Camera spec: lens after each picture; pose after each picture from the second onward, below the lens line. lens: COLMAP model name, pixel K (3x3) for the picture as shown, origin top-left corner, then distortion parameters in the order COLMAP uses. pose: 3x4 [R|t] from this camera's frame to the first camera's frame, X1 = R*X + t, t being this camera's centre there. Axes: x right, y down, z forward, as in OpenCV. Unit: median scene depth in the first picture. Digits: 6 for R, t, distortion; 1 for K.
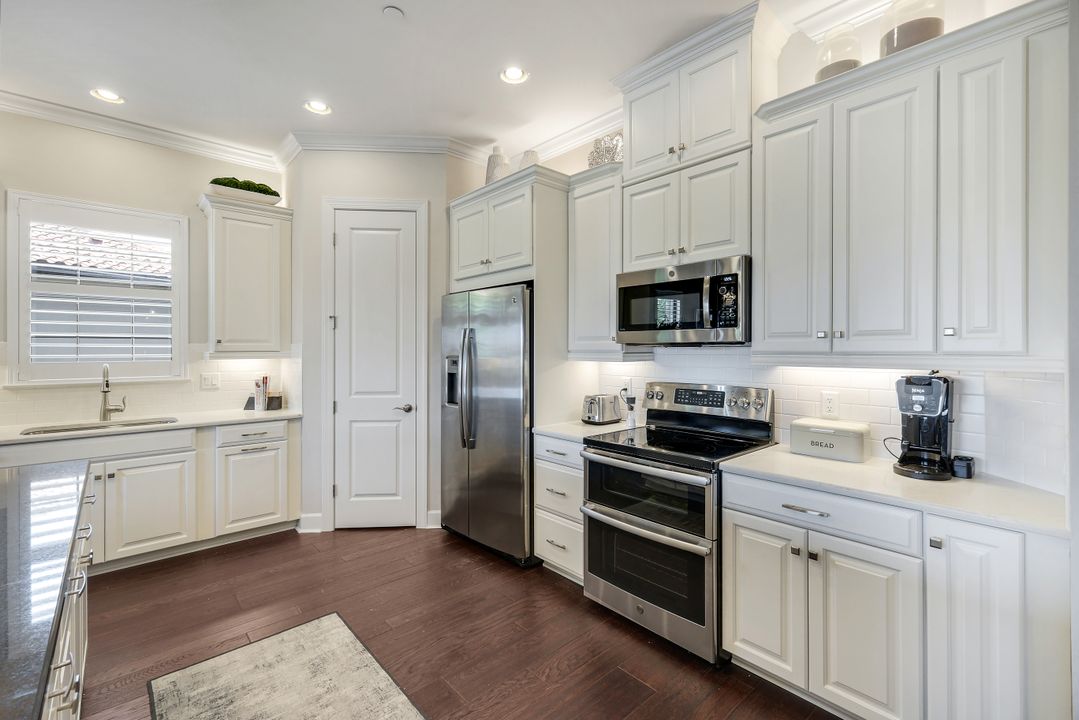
lens RADIAL K [[475.2, 0, 540.0], [0, 475.2, 347.6], [0, 0, 1]] dist [0.004259, 0.000008]
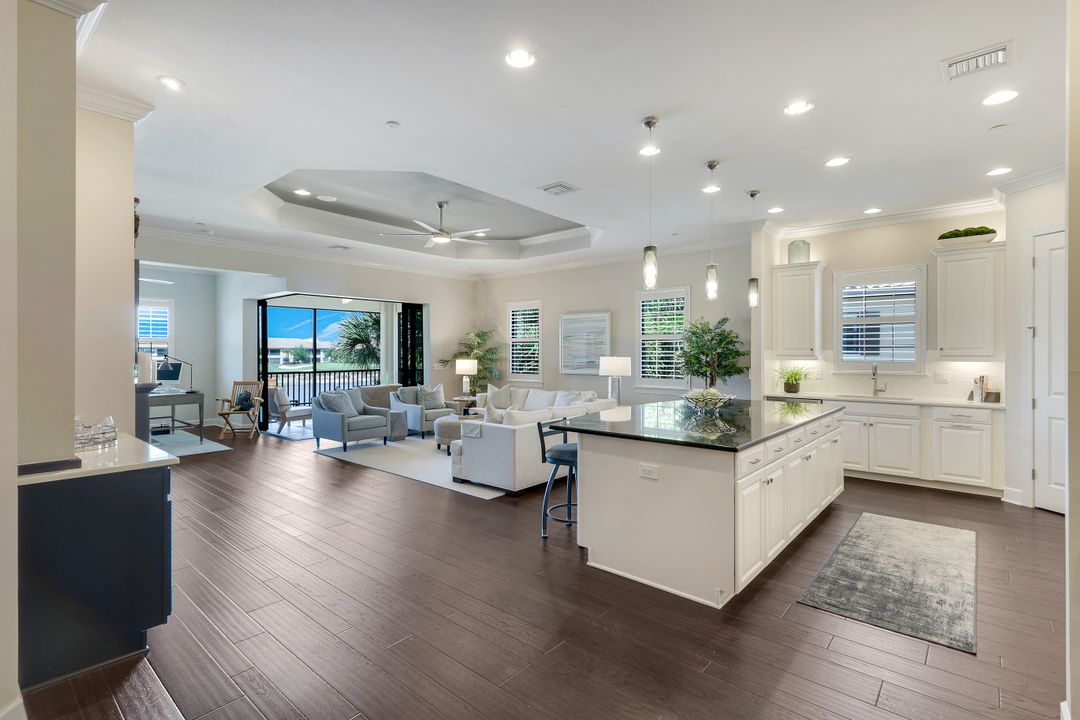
lens RADIAL K [[512.7, 0, 541.9], [0, 512.7, 354.4], [0, 0, 1]] dist [0.008739, -0.000097]
pose [[0.129760, 0.004073, -0.991537, 0.877939], [0.003386, 0.999984, 0.004551, -0.010028], [0.991540, -0.003948, 0.129744, -0.491011]]
